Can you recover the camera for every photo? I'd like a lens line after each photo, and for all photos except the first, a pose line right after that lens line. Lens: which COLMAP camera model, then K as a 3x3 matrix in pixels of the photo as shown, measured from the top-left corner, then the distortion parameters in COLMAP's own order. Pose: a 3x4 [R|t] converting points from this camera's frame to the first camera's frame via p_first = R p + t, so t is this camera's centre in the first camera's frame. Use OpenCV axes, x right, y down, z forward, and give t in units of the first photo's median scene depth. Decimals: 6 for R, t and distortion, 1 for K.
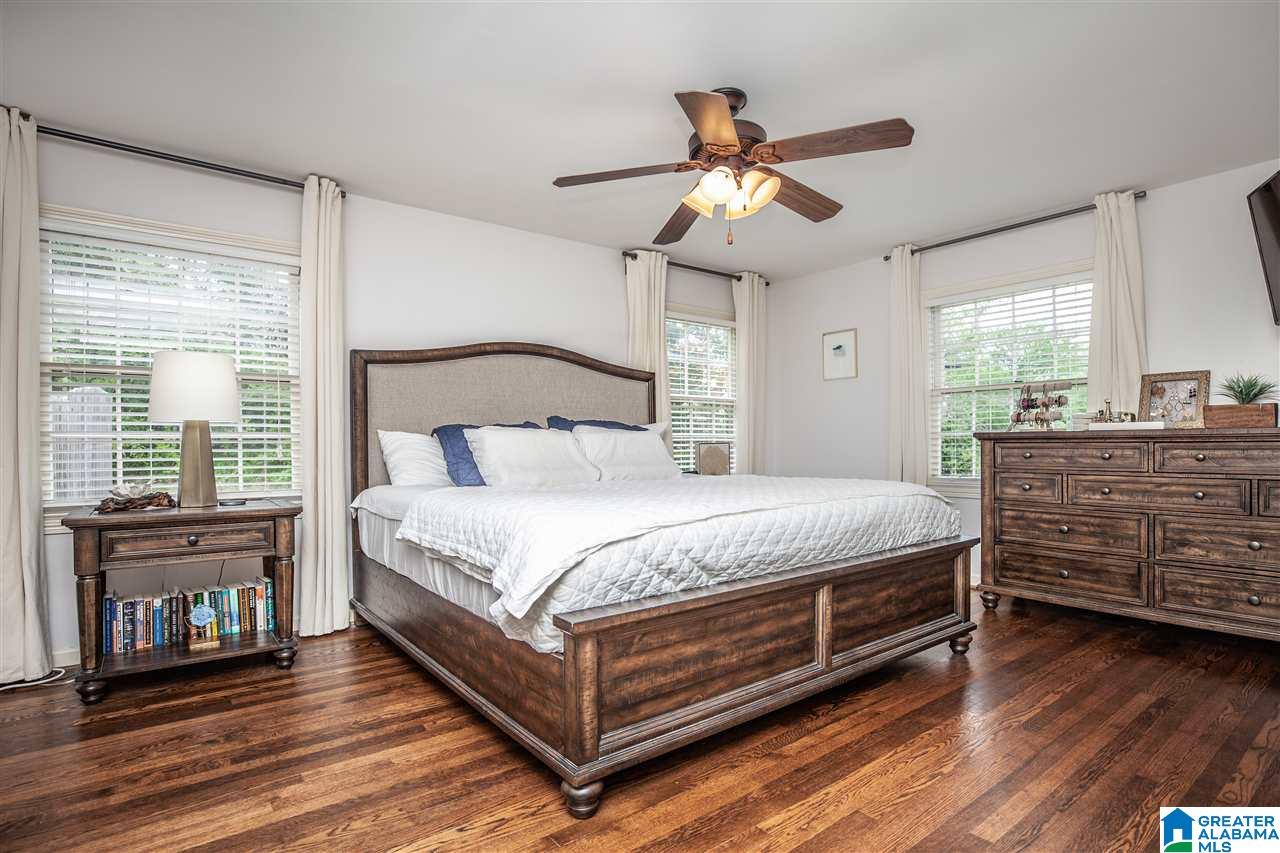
lens RADIAL K [[584.6, 0, 642.9], [0, 584.6, 435.4], [0, 0, 1]] dist [0.007052, -0.001396]
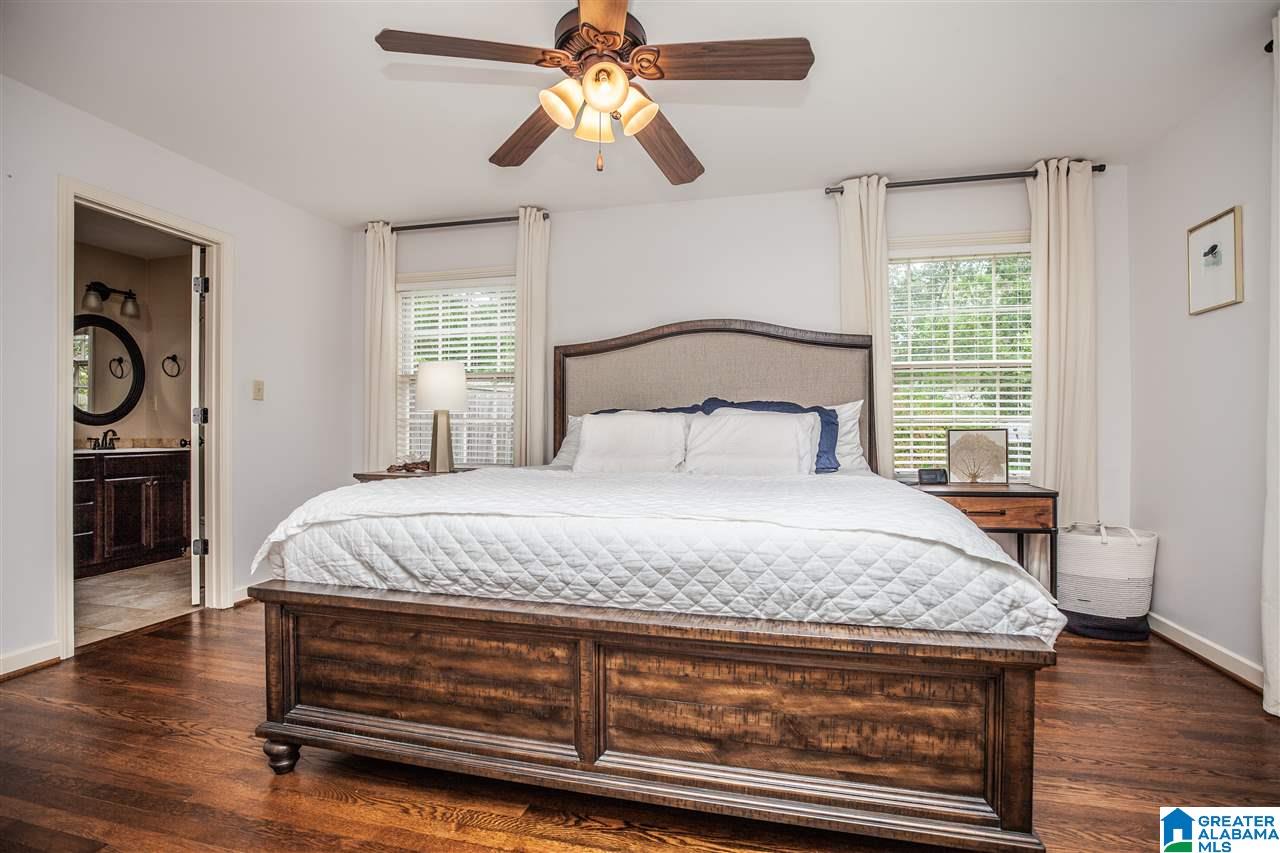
lens RADIAL K [[584.6, 0, 643.2], [0, 584.6, 421.0], [0, 0, 1]] dist [0.007052, -0.001396]
pose [[0.652653, 0.004970, -0.757641, 0.687330], [-0.002133, 0.999987, 0.004722, -0.000629], [0.757654, -0.001466, 0.652655, 0.479193]]
